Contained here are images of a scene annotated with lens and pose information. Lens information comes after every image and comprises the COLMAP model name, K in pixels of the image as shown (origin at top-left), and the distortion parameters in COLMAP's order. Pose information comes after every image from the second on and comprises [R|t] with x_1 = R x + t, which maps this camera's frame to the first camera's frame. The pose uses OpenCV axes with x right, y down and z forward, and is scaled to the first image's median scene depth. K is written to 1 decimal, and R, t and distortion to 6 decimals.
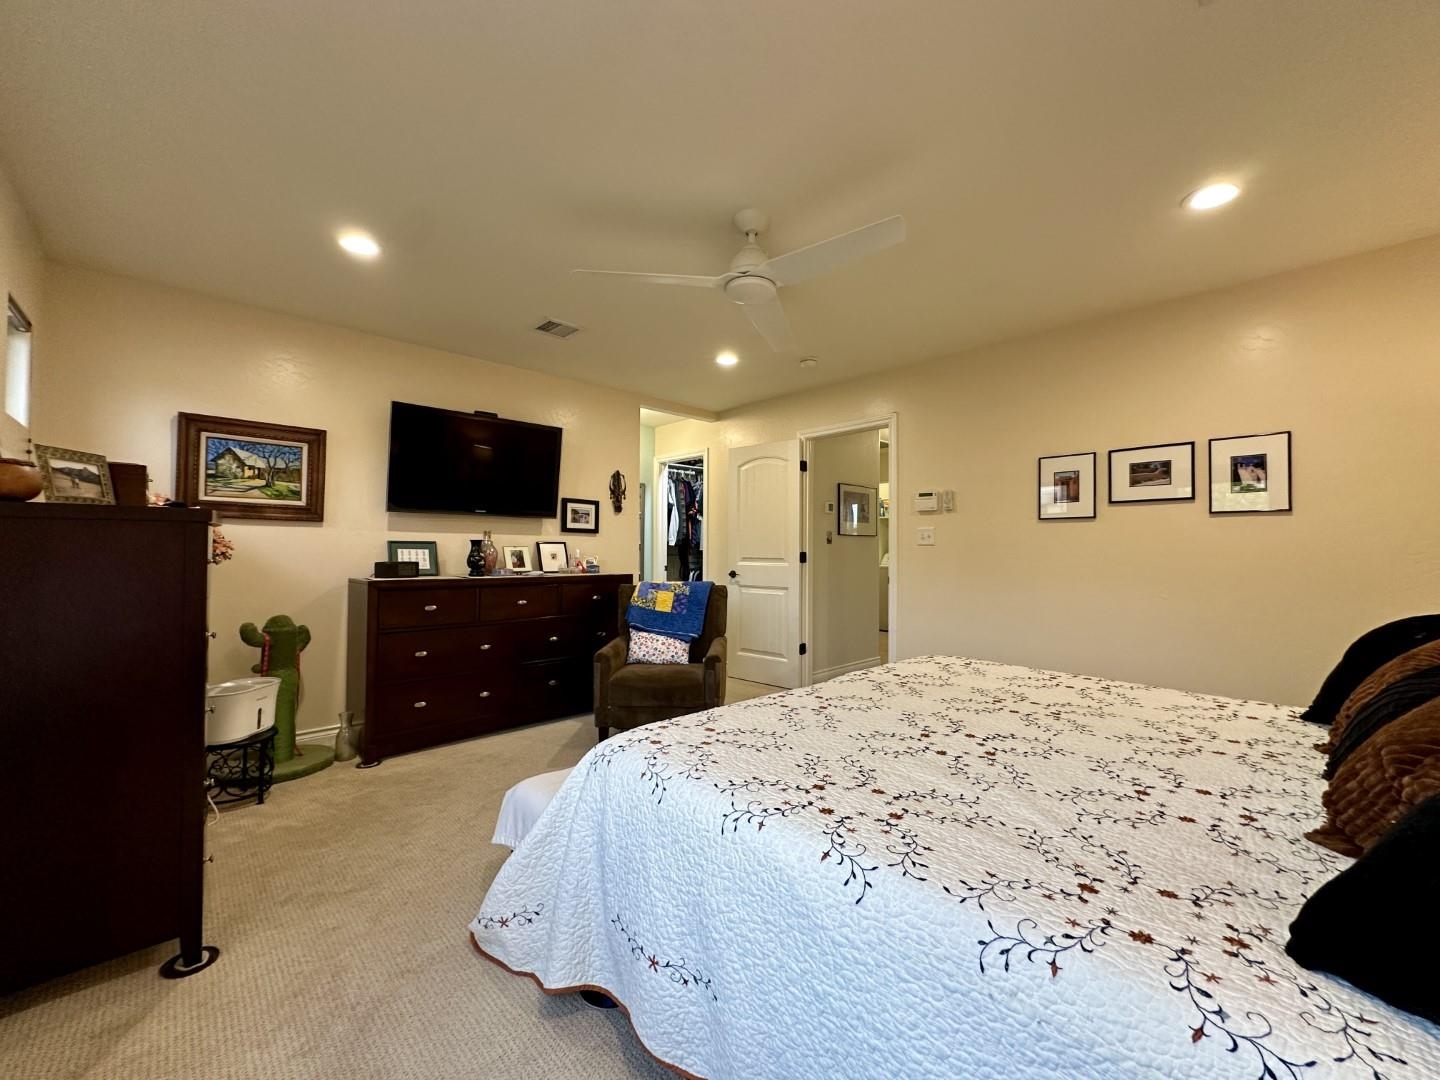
lens RADIAL K [[576.3, 0, 720.0], [0, 576.3, 540.0], [0, 0, 1]] dist [-0.002009, 0.000104]
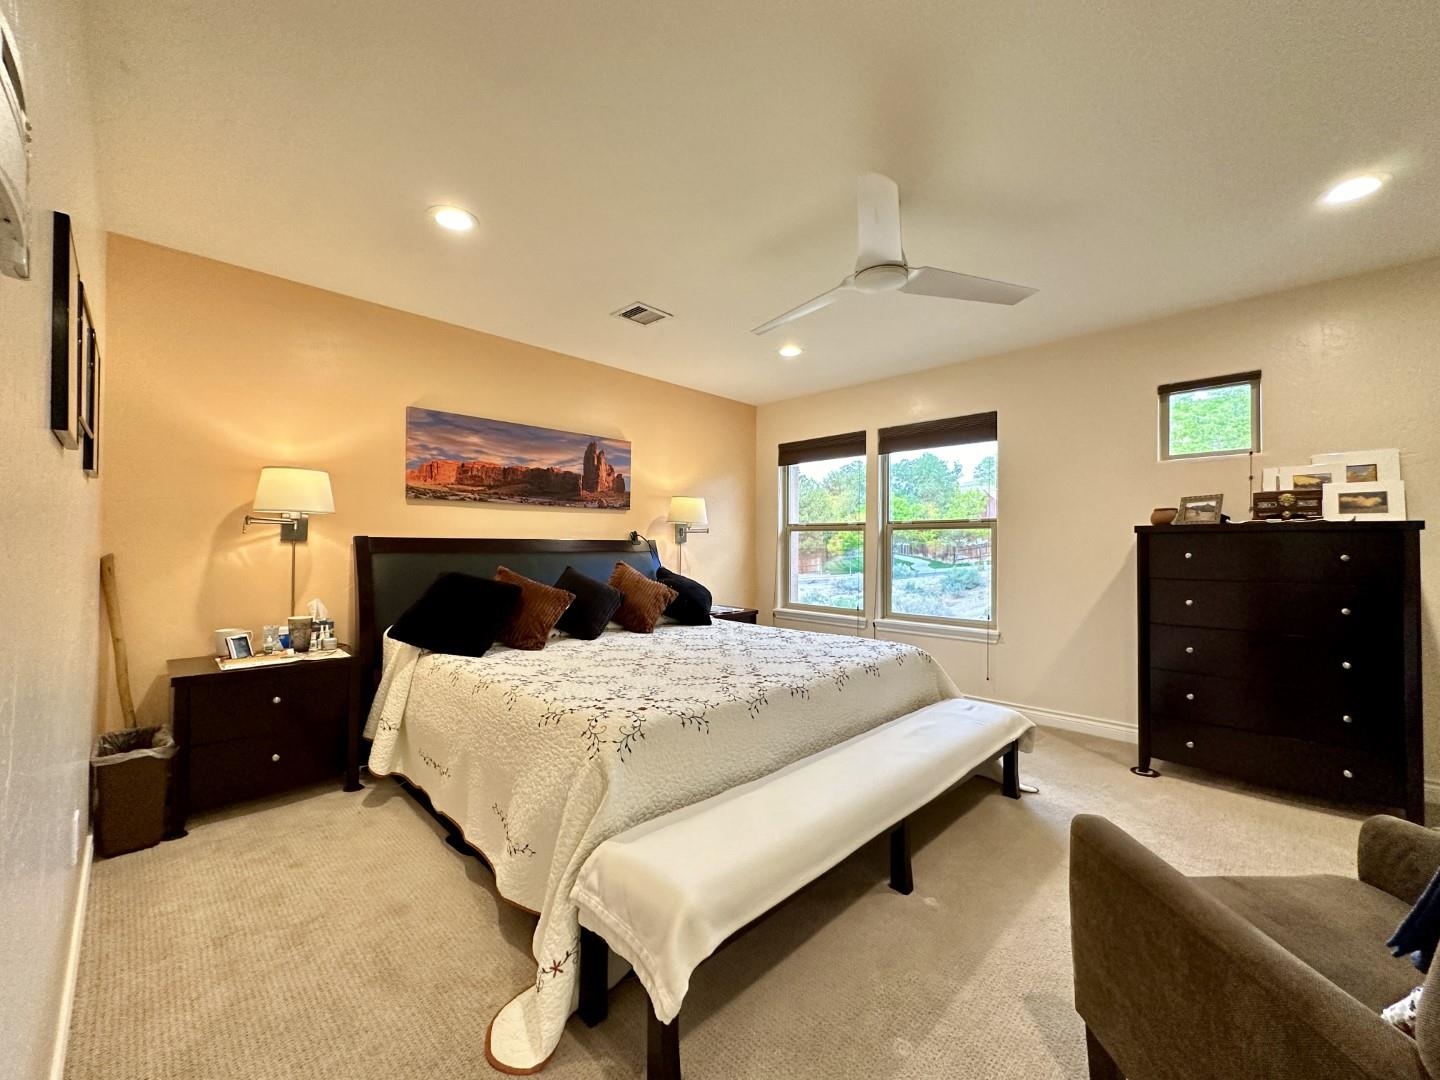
lens RADIAL K [[576.3, 0, 720.0], [0, 576.3, 540.0], [0, 0, 1]] dist [-0.002009, 0.000104]
pose [[-0.998612, -0.006913, -0.052216, 0.269308], [-0.005509, 0.999621, -0.026987, 0.023645], [0.052382, -0.026662, -0.998271, 1.363935]]
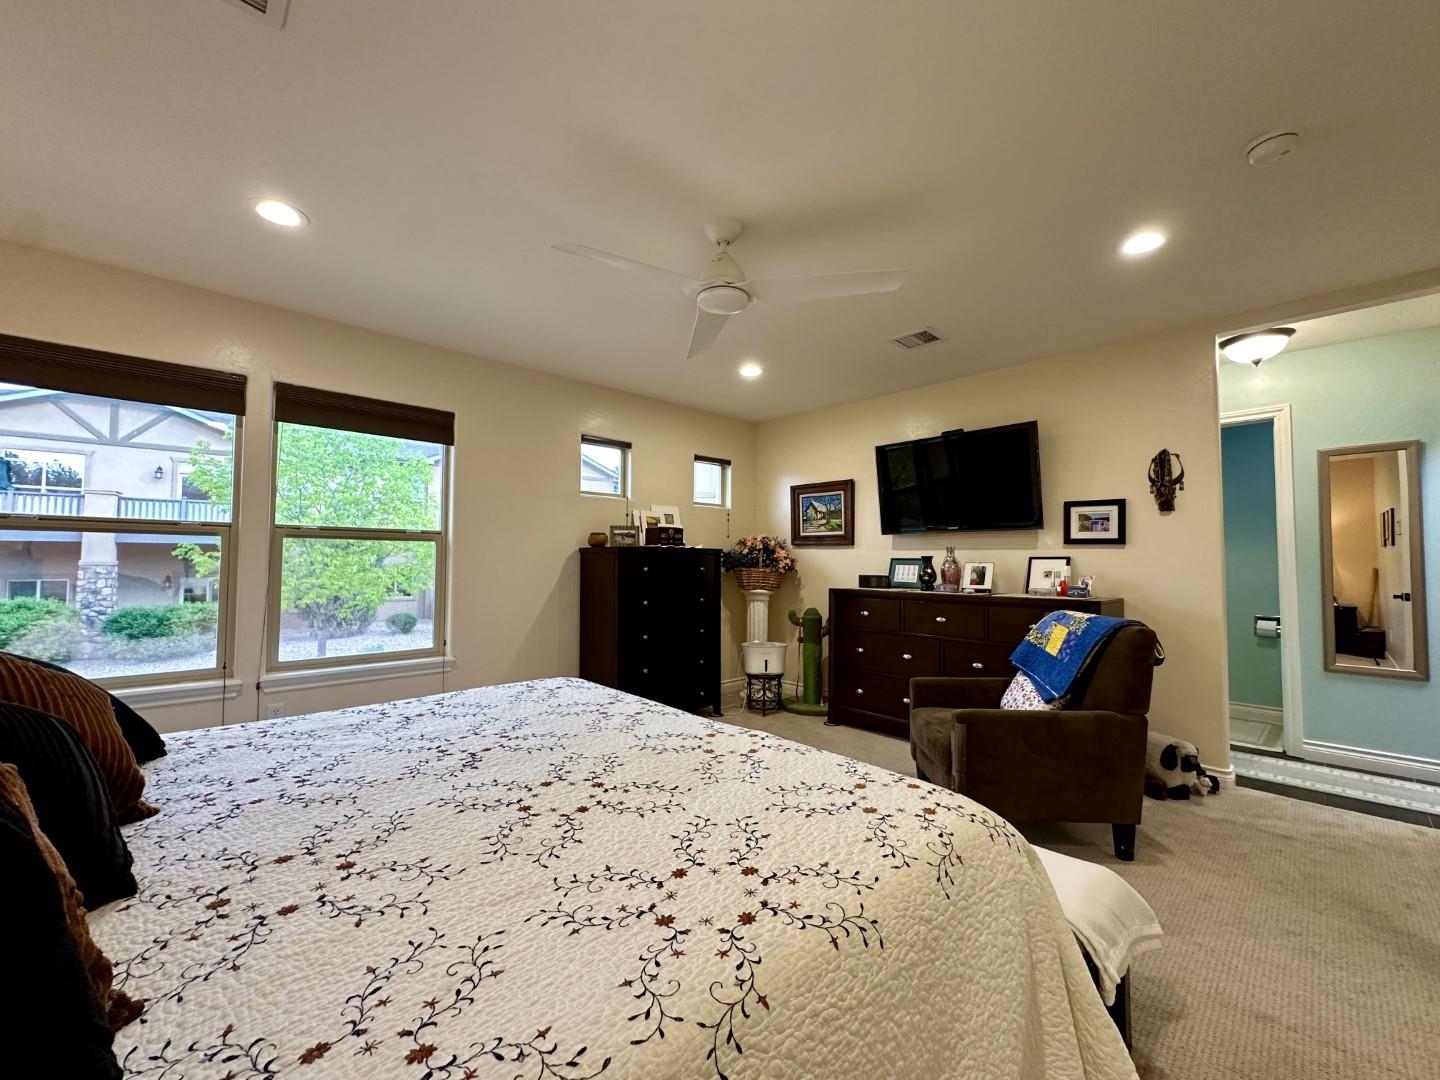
lens RADIAL K [[576.3, 0, 720.0], [0, 576.3, 540.0], [0, 0, 1]] dist [-0.002009, 0.000104]
pose [[-0.000518, -0.041624, -0.999133, 0.715153], [0.011978, 0.999061, -0.041627, 0.010469], [0.999928, -0.011989, -0.000019, 0.695416]]
